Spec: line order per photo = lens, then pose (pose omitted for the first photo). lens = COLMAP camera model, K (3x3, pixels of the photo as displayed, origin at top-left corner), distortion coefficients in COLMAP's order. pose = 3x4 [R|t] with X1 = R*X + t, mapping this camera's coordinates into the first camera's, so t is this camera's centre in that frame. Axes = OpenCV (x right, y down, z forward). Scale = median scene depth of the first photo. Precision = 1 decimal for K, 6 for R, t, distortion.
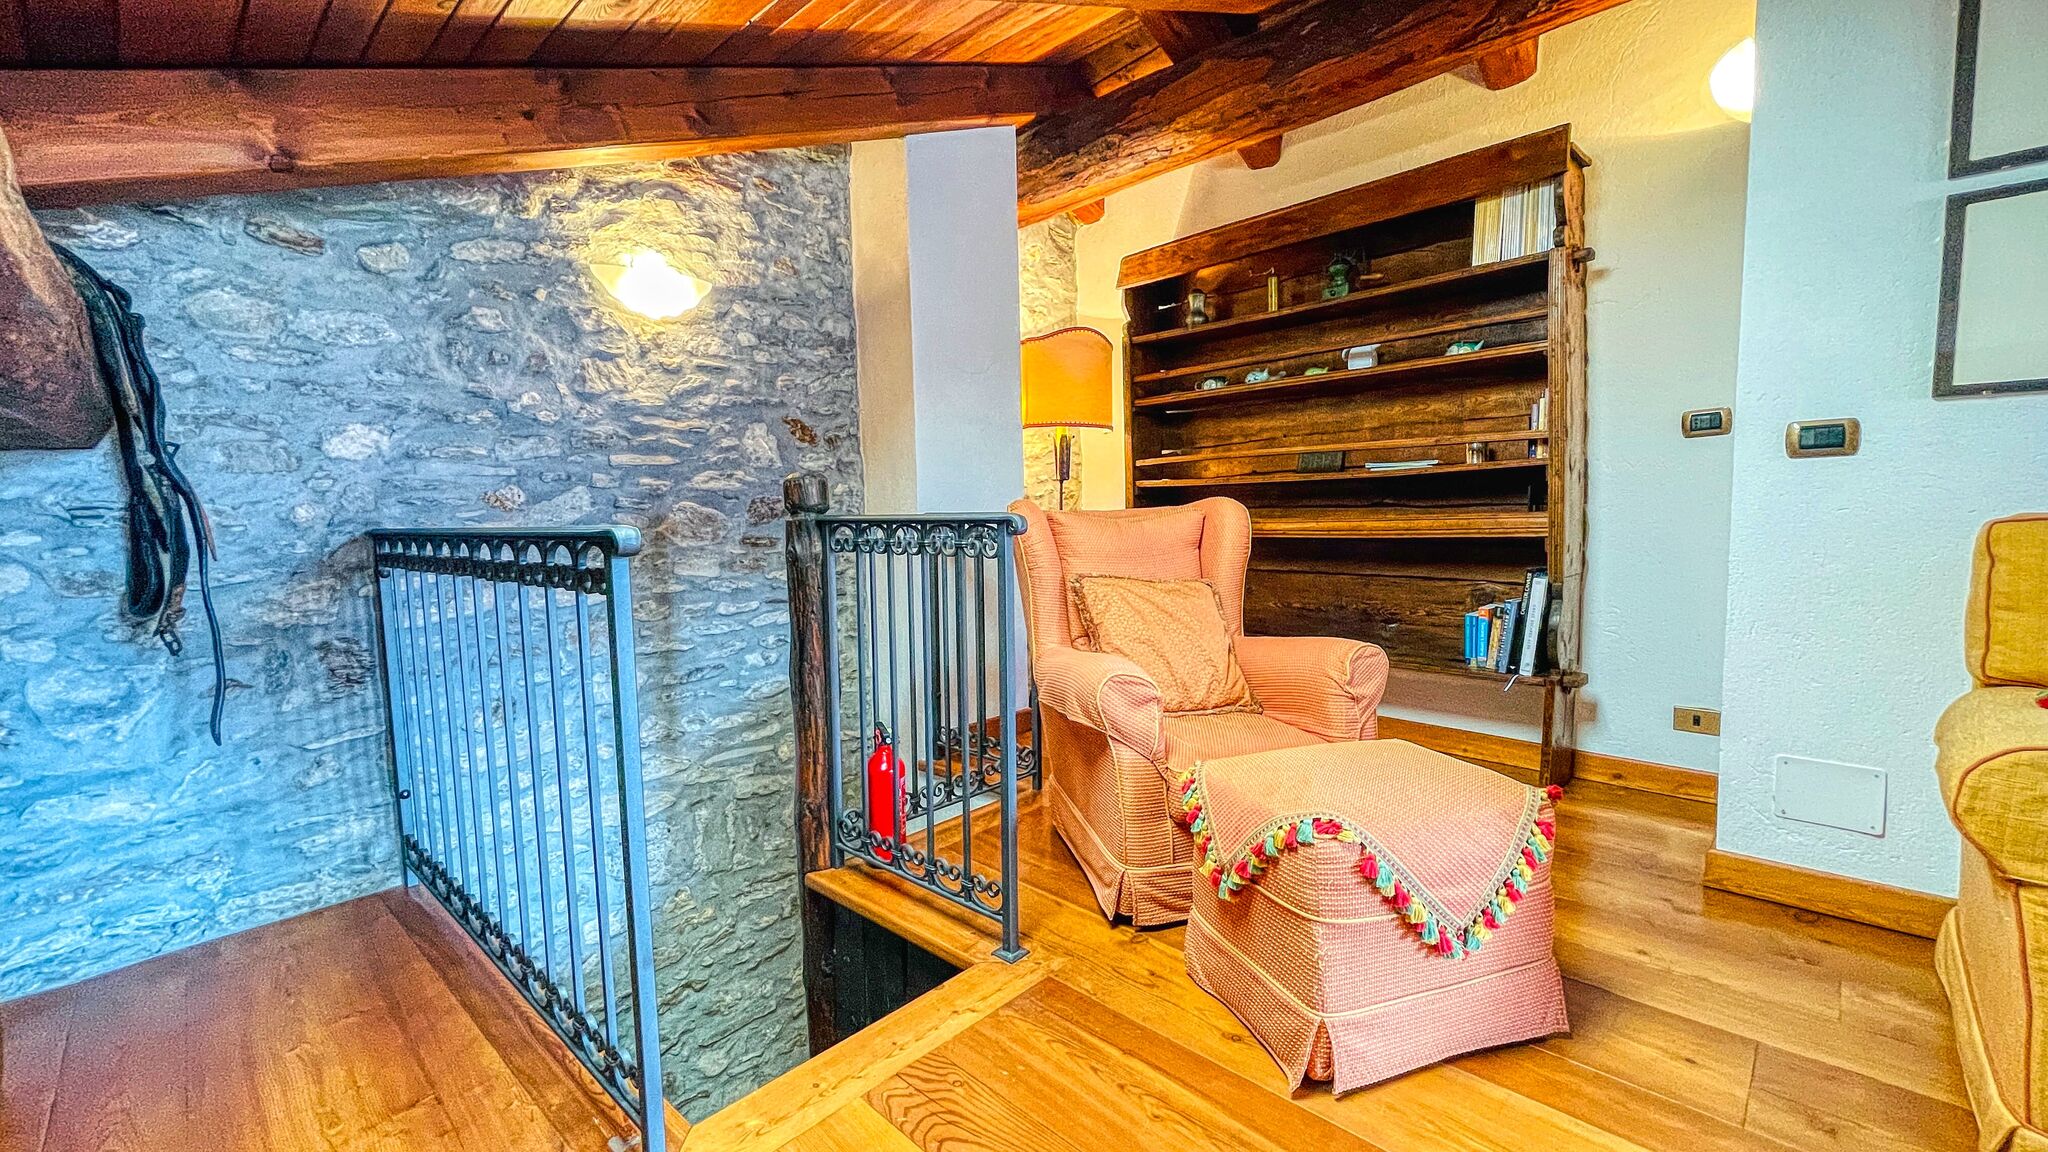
lens RADIAL K [[831.7, 0, 1024.3], [0, 831.7, 567.2], [0, 0, 1]] dist [0.001764, 0.001071]
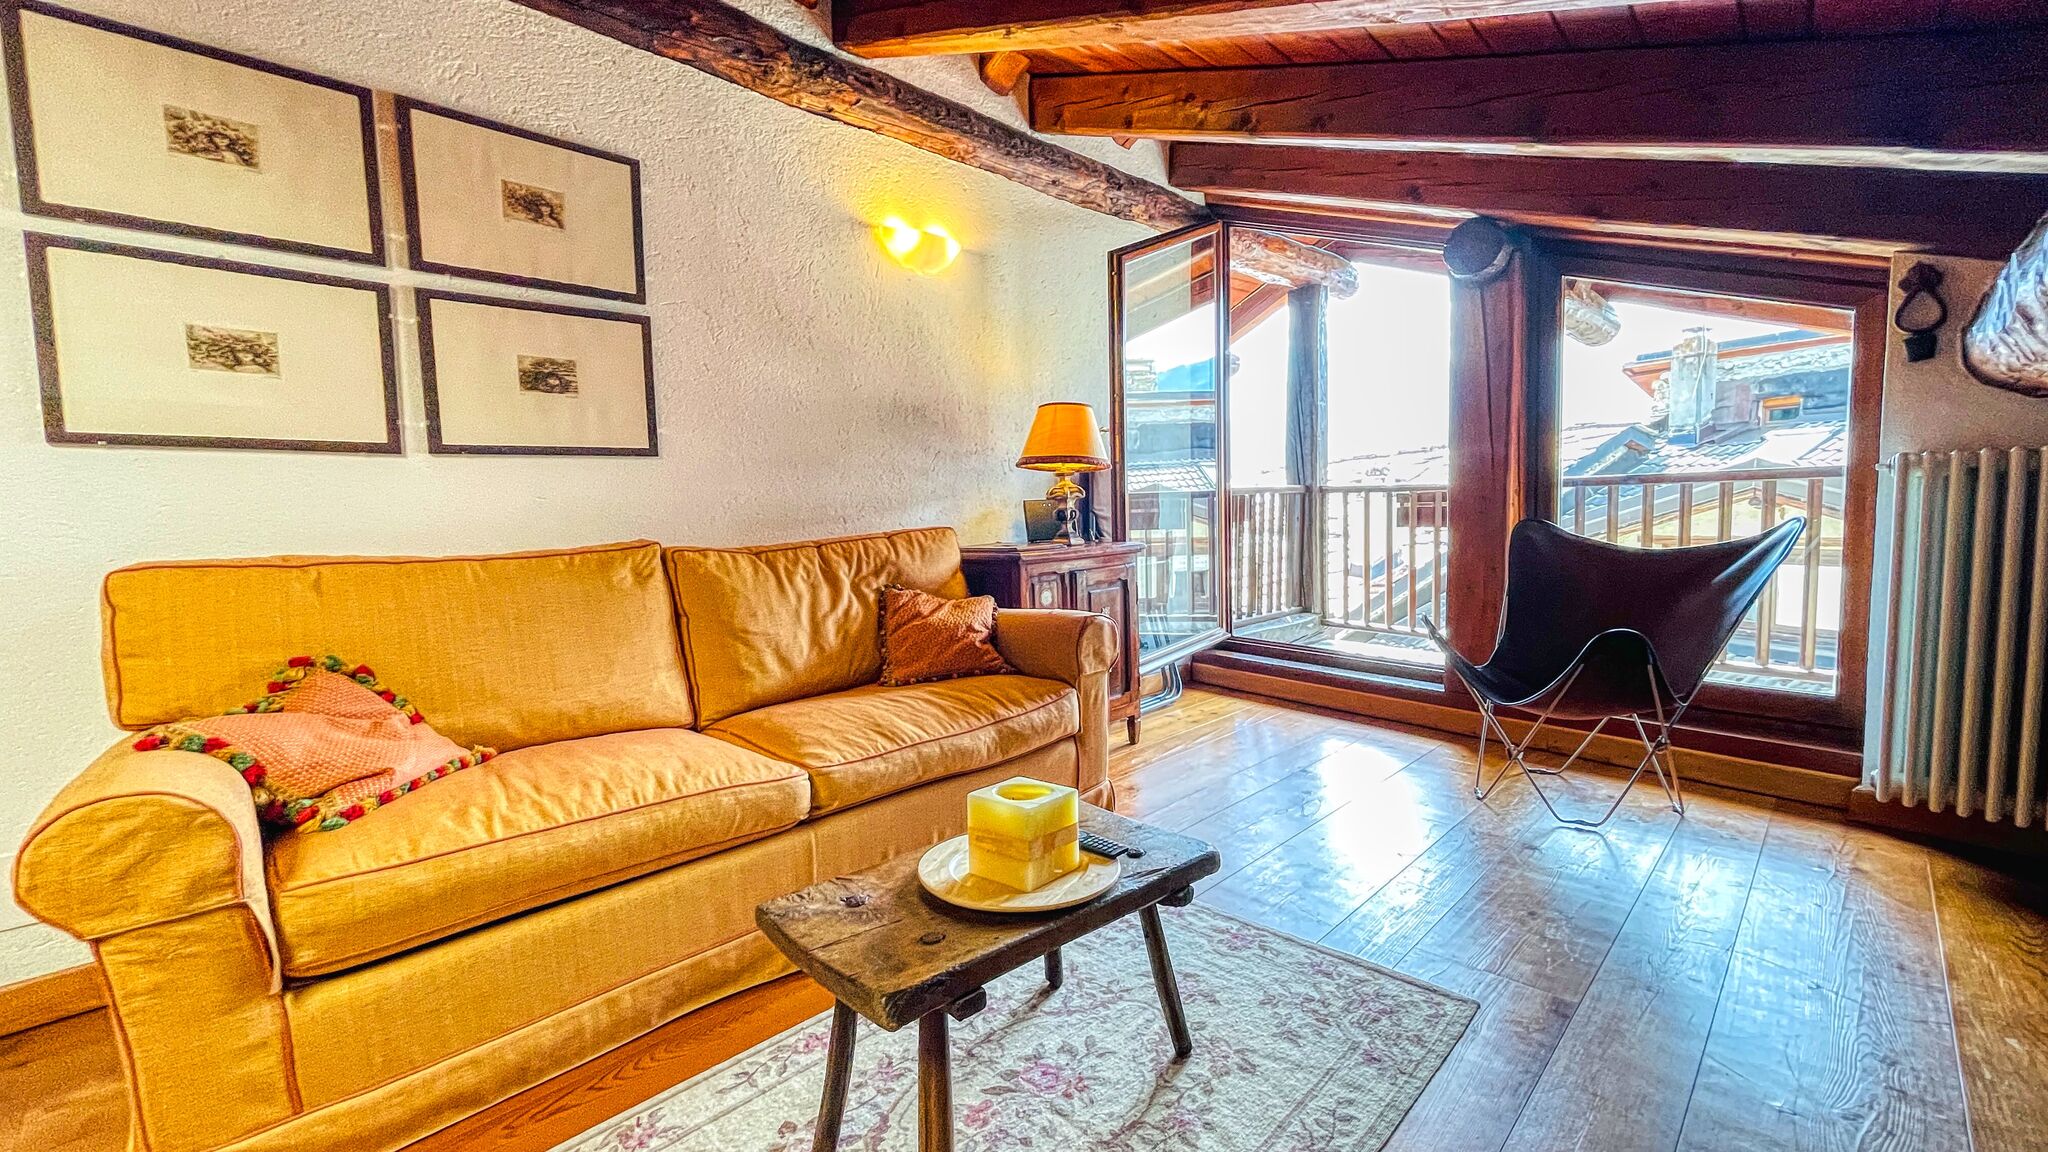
lens RADIAL K [[831.7, 0, 1013.8], [0, 831.7, 570.9], [0, 0, 1]] dist [0.001764, 0.001071]
pose [[0.014235, -0.054438, 0.998416, 0.106431], [0.098747, 0.993712, 0.052773, -0.001122], [-0.995011, 0.097839, 0.019521, -0.064060]]
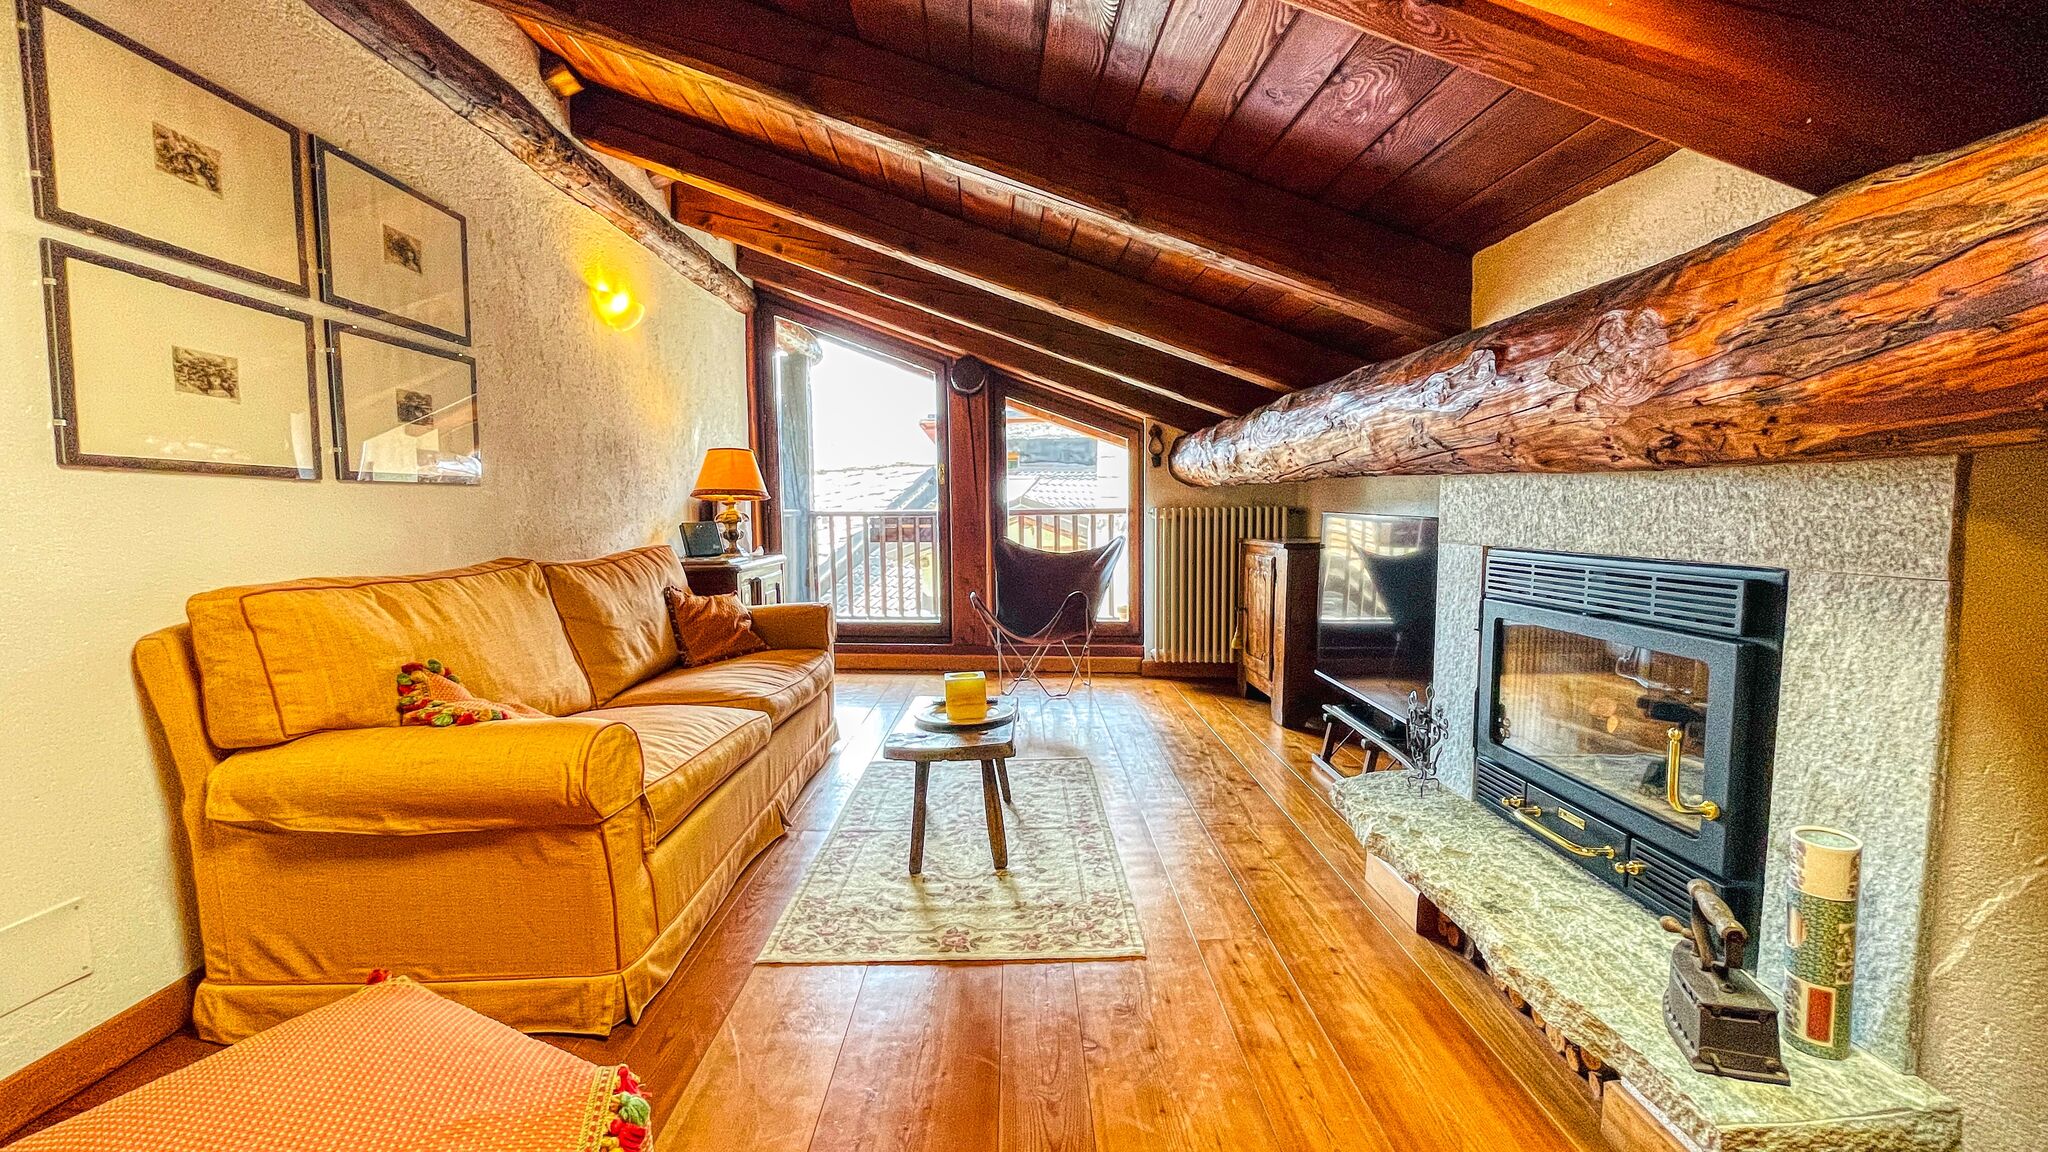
lens RADIAL K [[831.7, 0, 1018.0], [0, 831.7, 570.8], [0, 0, 1]] dist [0.001764, 0.001071]
pose [[-0.705117, -0.020631, 0.708791, -0.171911], [0.078839, 0.991098, 0.107279, -0.075032], [-0.704695, 0.131525, -0.697214, 0.638049]]
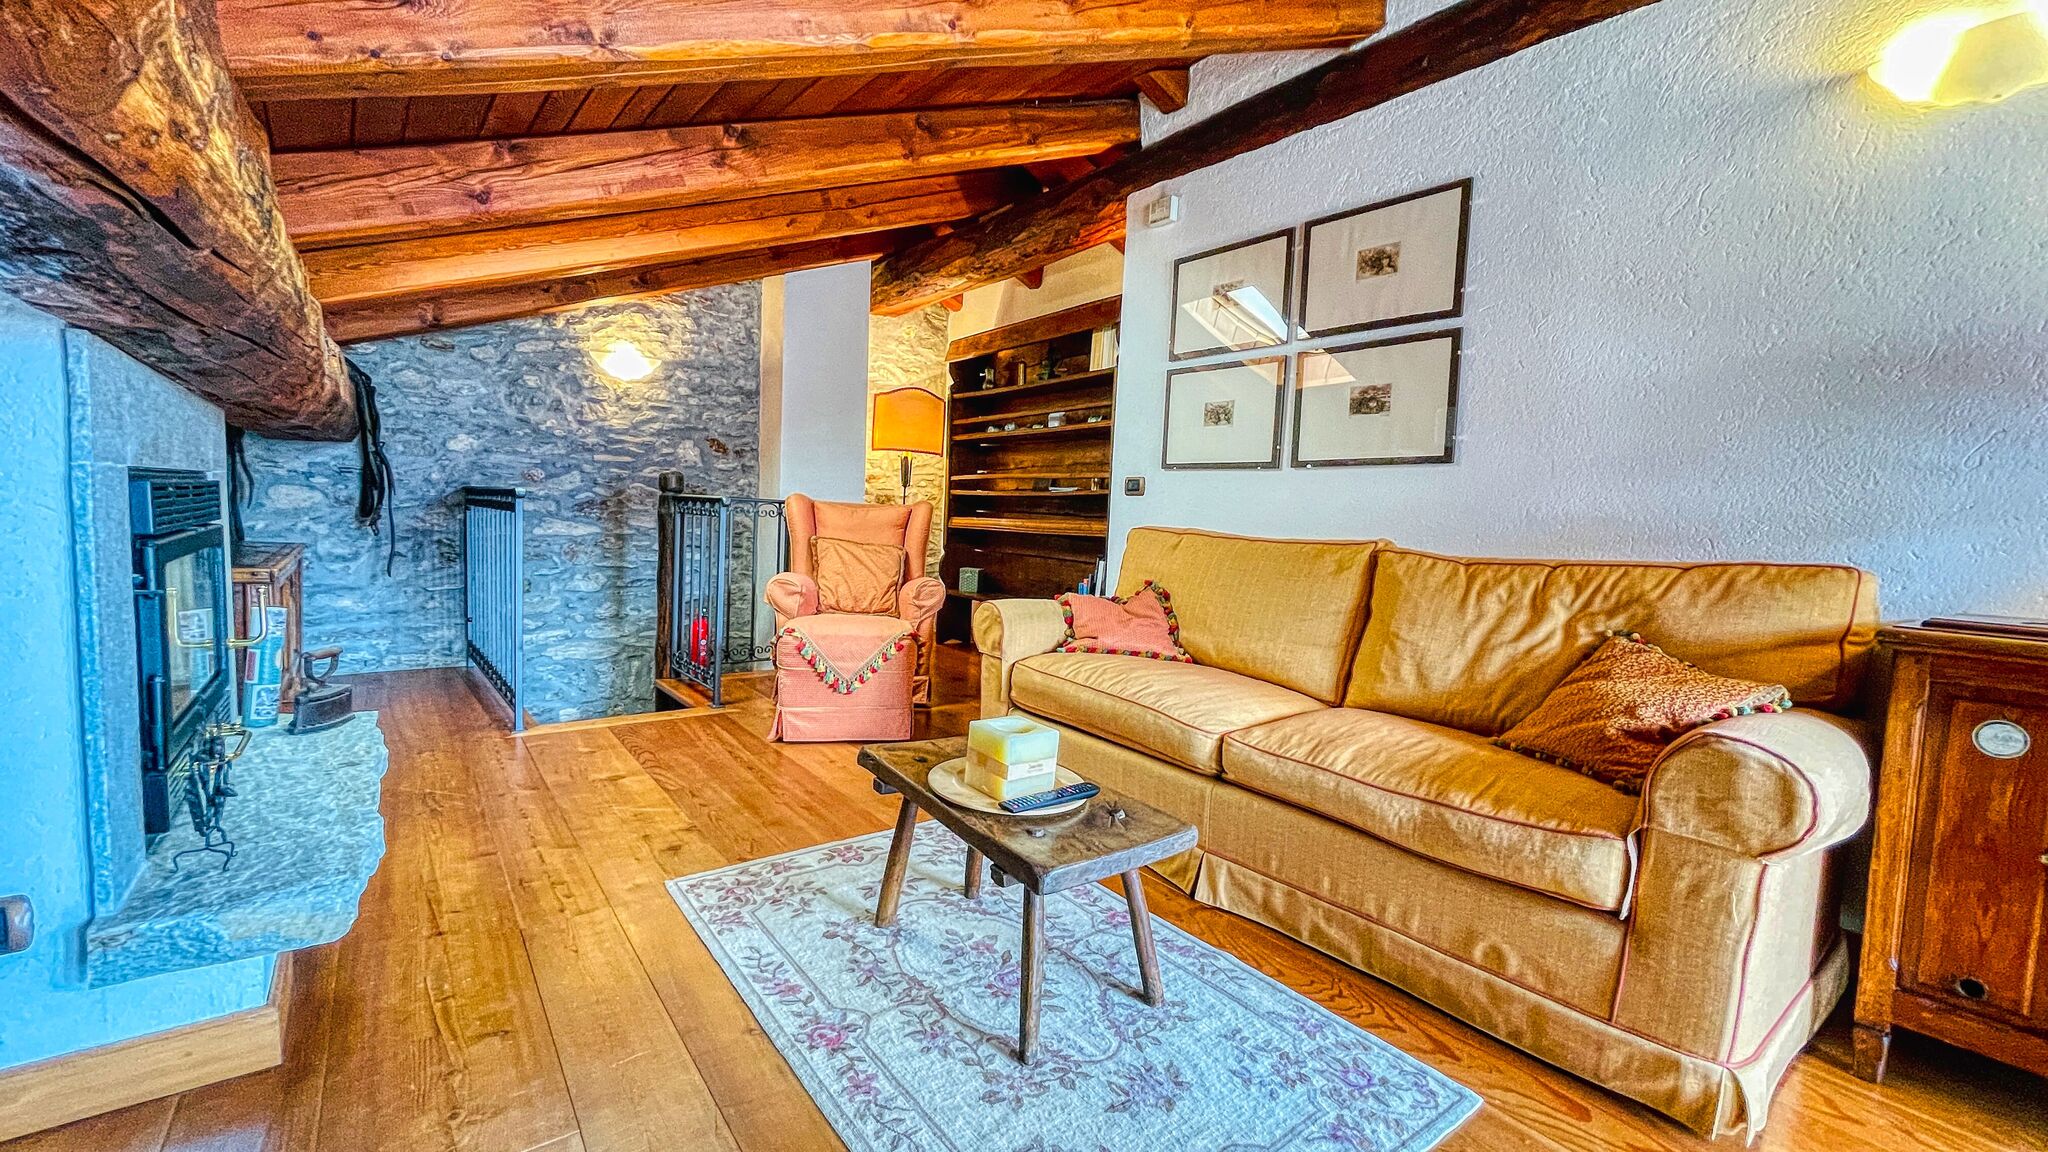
lens RADIAL K [[831.7, 0, 1018.0], [0, 831.7, 567.3], [0, 0, 1]] dist [0.001764, 0.001071]
pose [[0.987565, 0.077286, -0.136905, 0.719915], [-0.078347, 0.996923, -0.002370, 0.043819], [0.136301, 0.013067, 0.990581, -0.706156]]
